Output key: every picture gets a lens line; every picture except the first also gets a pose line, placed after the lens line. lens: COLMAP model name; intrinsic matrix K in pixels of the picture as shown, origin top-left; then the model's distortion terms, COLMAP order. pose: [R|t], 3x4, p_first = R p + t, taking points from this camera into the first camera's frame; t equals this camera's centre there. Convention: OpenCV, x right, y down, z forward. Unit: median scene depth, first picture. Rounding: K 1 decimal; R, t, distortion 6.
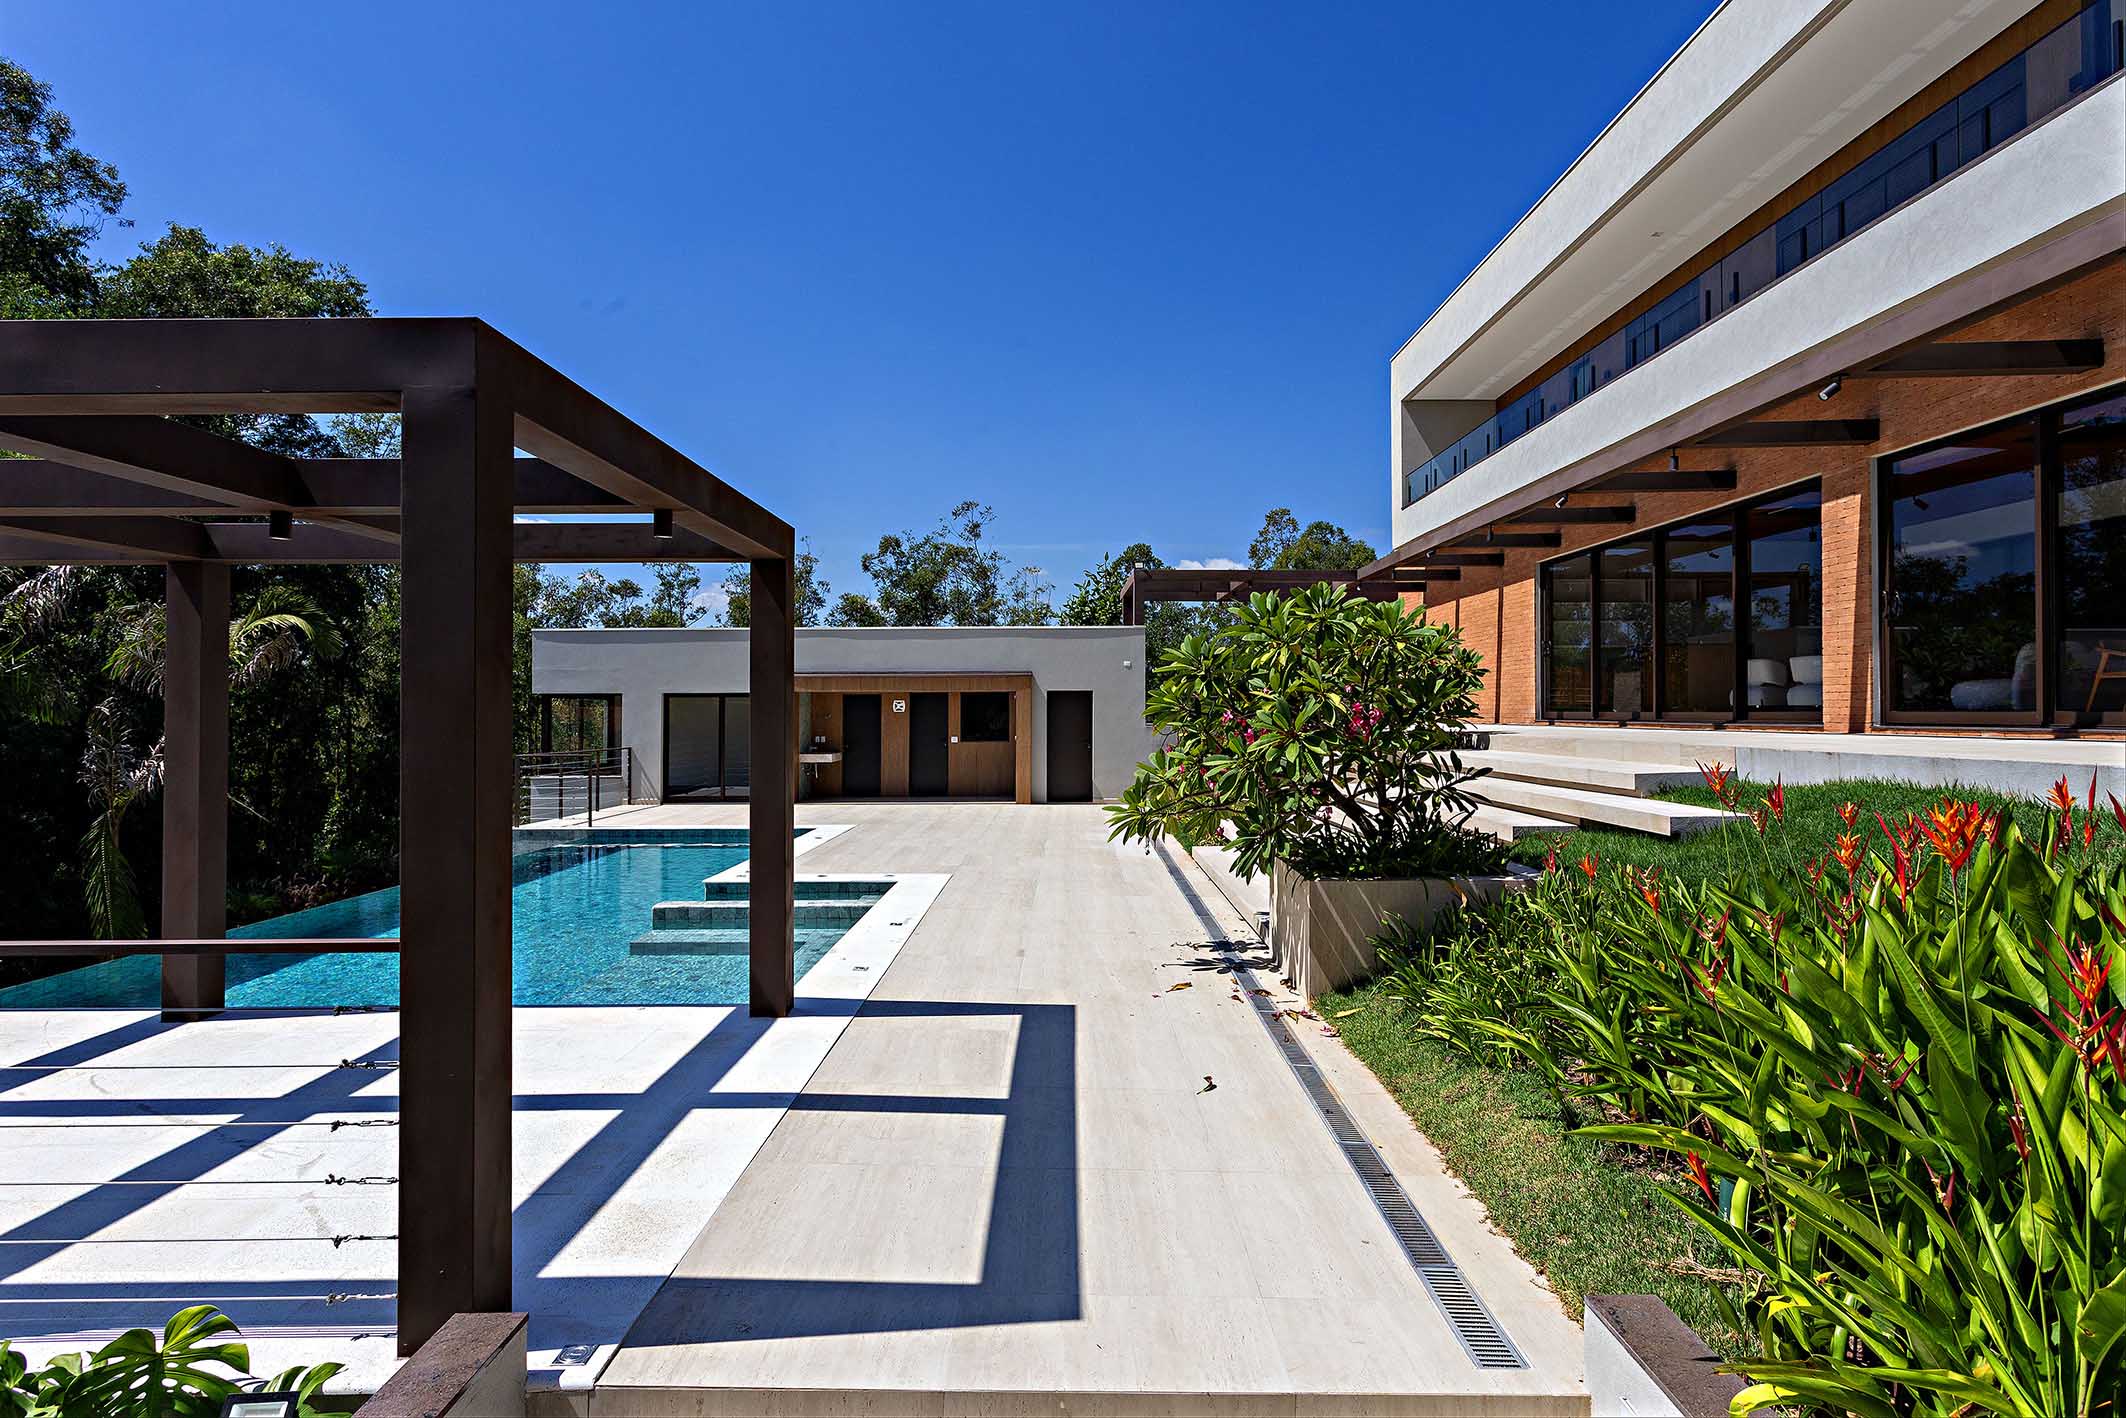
lens RADIAL K [[1102.6, 0, 1063.0], [0, 1102.6, 709.0], [0, 0, 1]] dist [-0.003726, 0.001022]
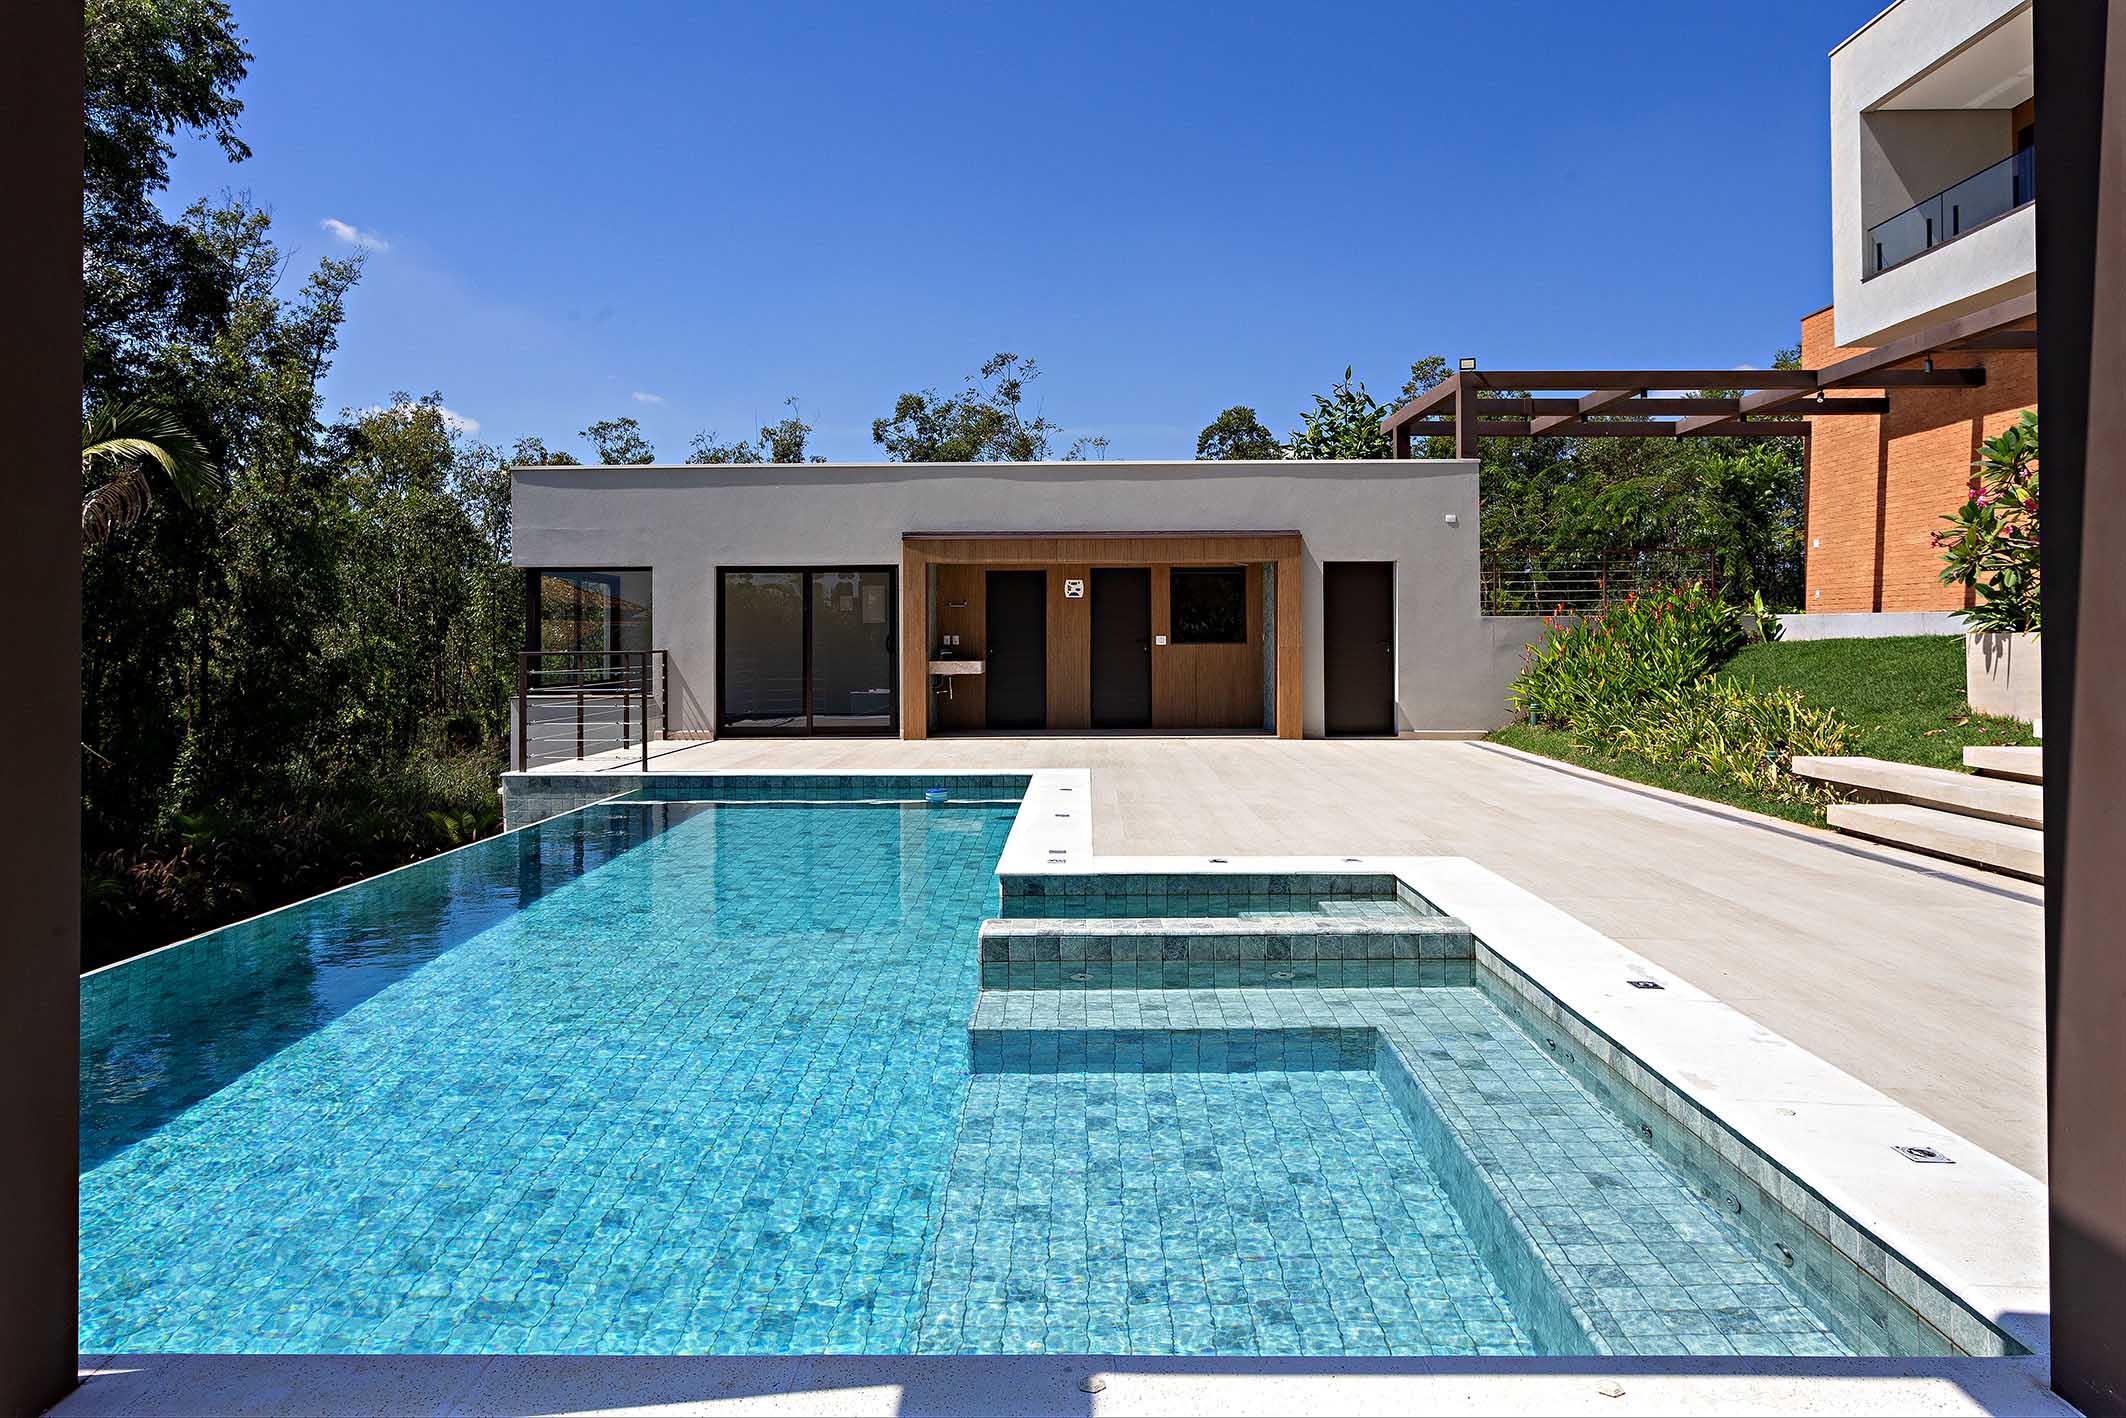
lens RADIAL K [[1371.6, 0, 1058.4], [0, 1371.6, 656.2], [0, 0, 1]] dist [-0.004024, -0.000644]
pose [[0.999973, 0.000689, -0.007315, -0.285026], [-0.000587, 0.999903, 0.013919, 0.047911], [0.007324, -0.013914, 0.999876, 0.366501]]
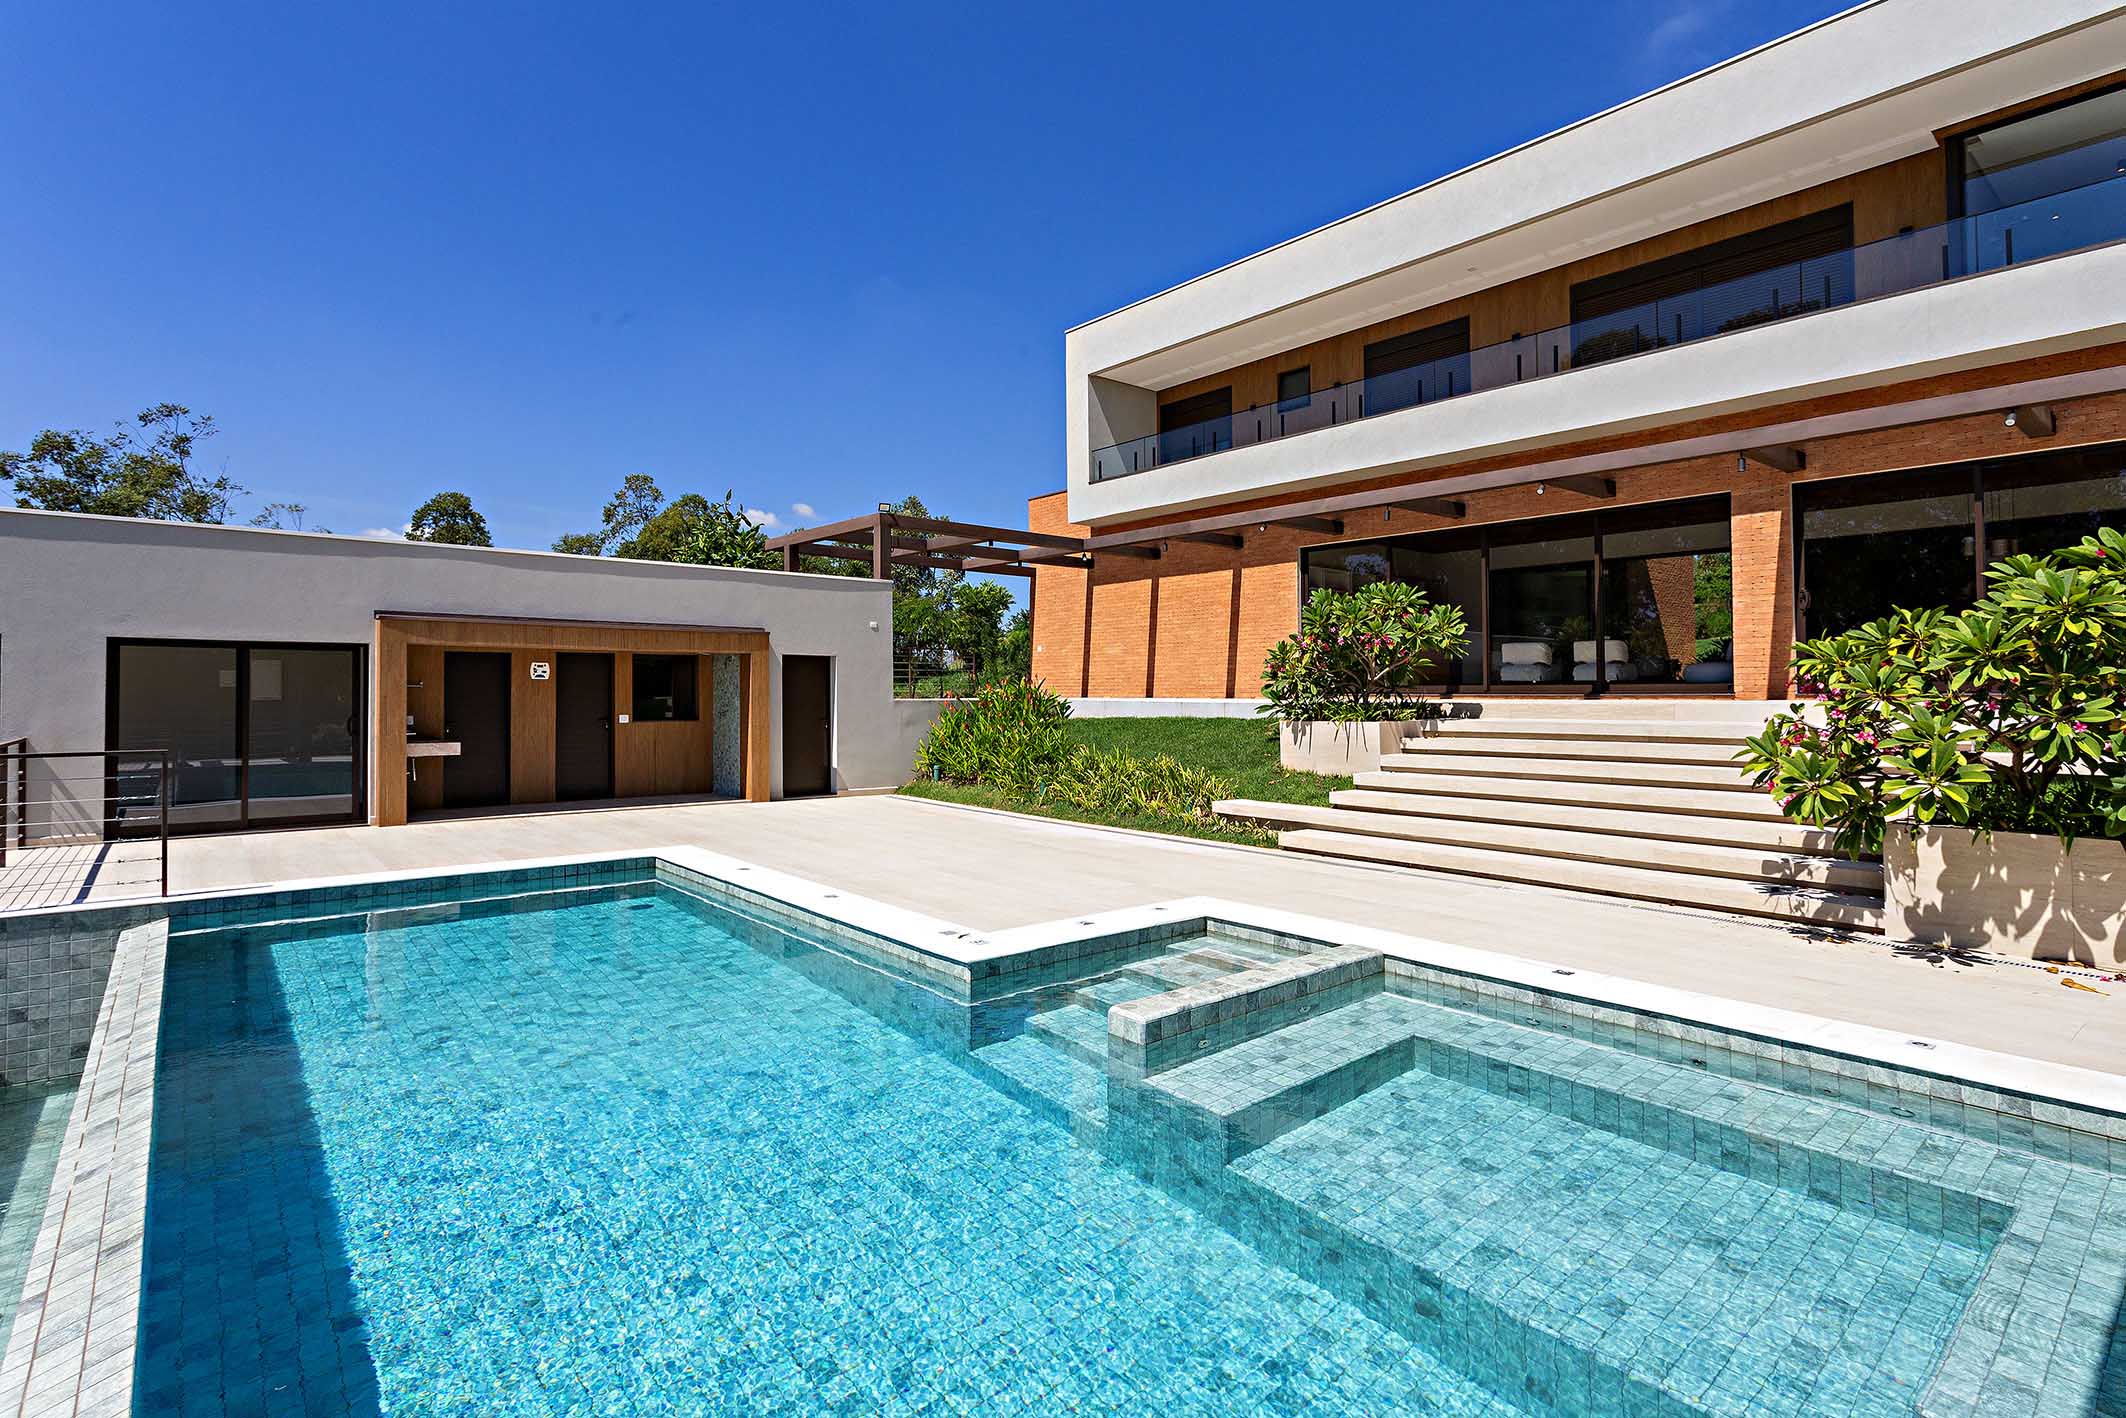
lens RADIAL K [[1051.5, 0, 1063.0], [0, 1051.5, 709.0], [0, 0, 1]] dist [-0.002224, 0.000626]
pose [[0.760555, -0.002603, 0.649268, -0.609334], [-0.006028, 0.999921, 0.011070, 0.021823], [-0.649245, -0.012333, 0.760479, 0.540339]]
